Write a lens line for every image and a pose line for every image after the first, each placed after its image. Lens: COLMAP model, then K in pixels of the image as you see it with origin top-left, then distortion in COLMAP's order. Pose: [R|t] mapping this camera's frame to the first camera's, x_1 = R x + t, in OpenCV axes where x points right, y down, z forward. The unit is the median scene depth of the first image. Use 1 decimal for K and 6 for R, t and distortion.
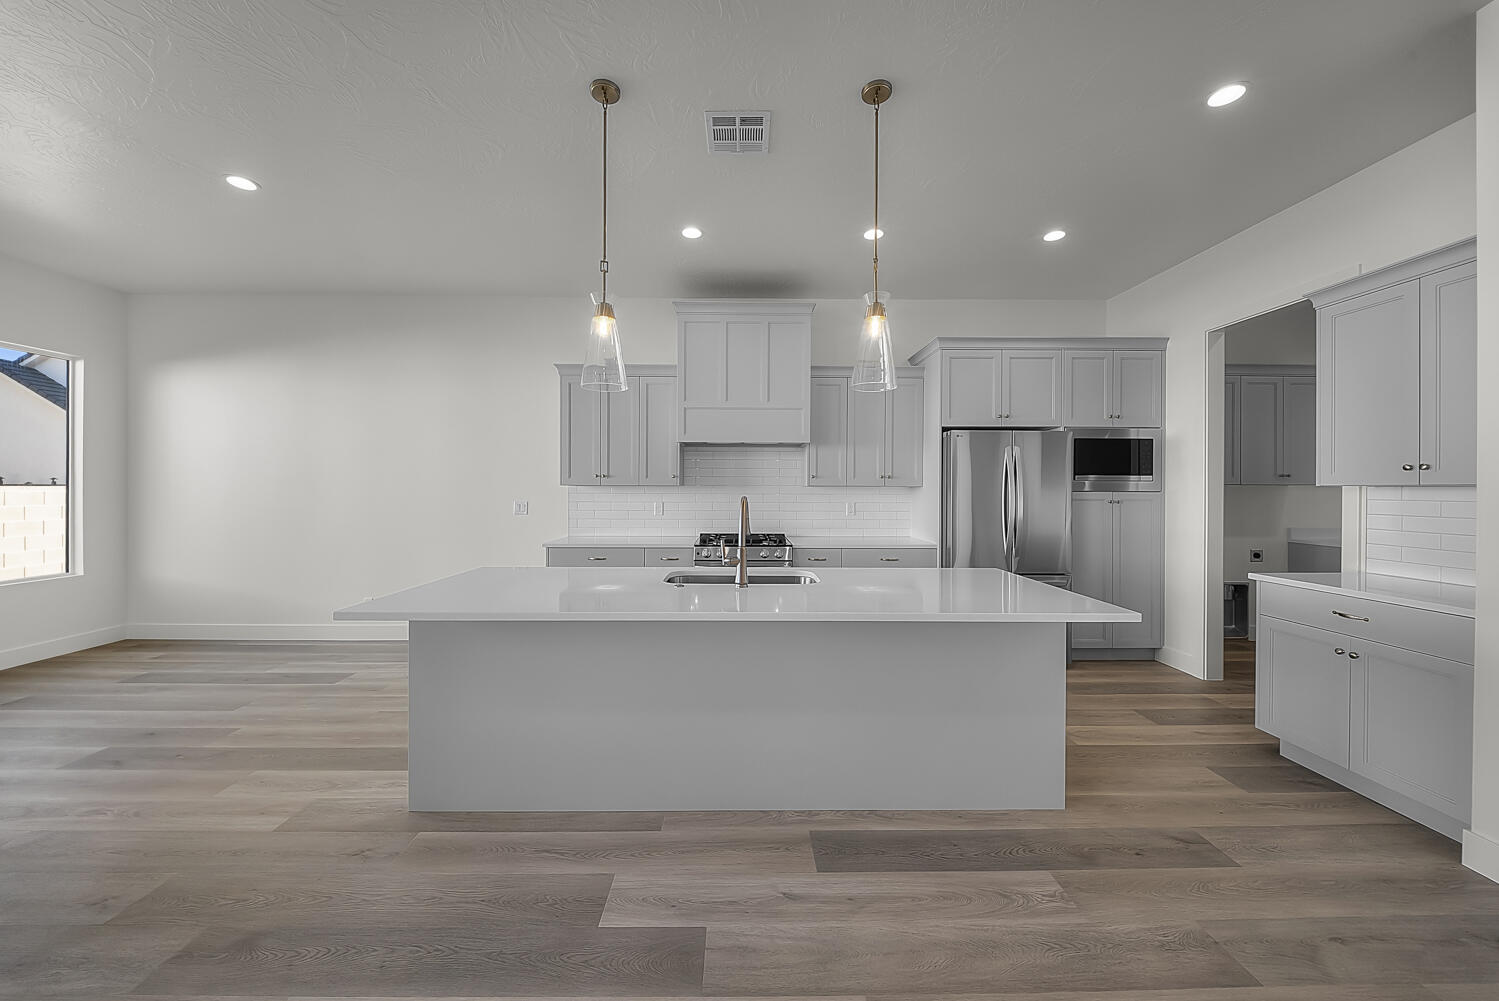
lens RADIAL K [[530.8, 0, 742.0], [0, 530.8, 494.2], [0, 0, 1]] dist [0.000554, -0.003594]
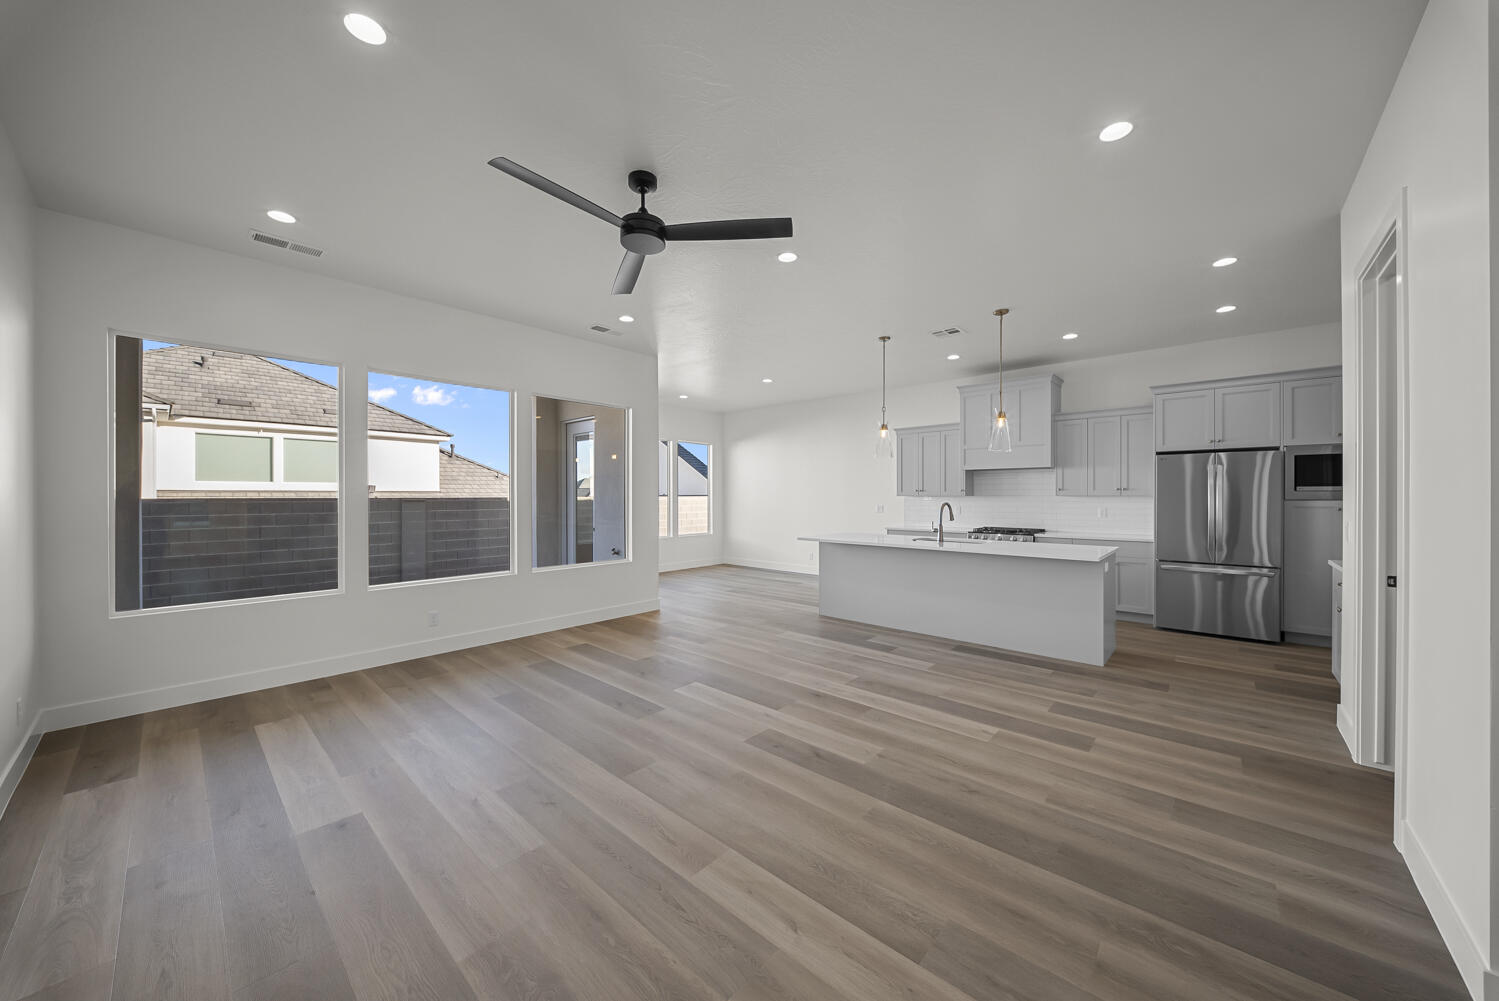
lens RADIAL K [[530.8, 0, 742.0], [0, 530.8, 494.2], [0, 0, 1]] dist [0.000554, -0.003594]
pose [[0.731014, -0.006128, -0.682335, 0.531508], [-0.003232, 0.999917, -0.012443, 0.001518], [0.682354, 0.011301, 0.730934, -0.709829]]
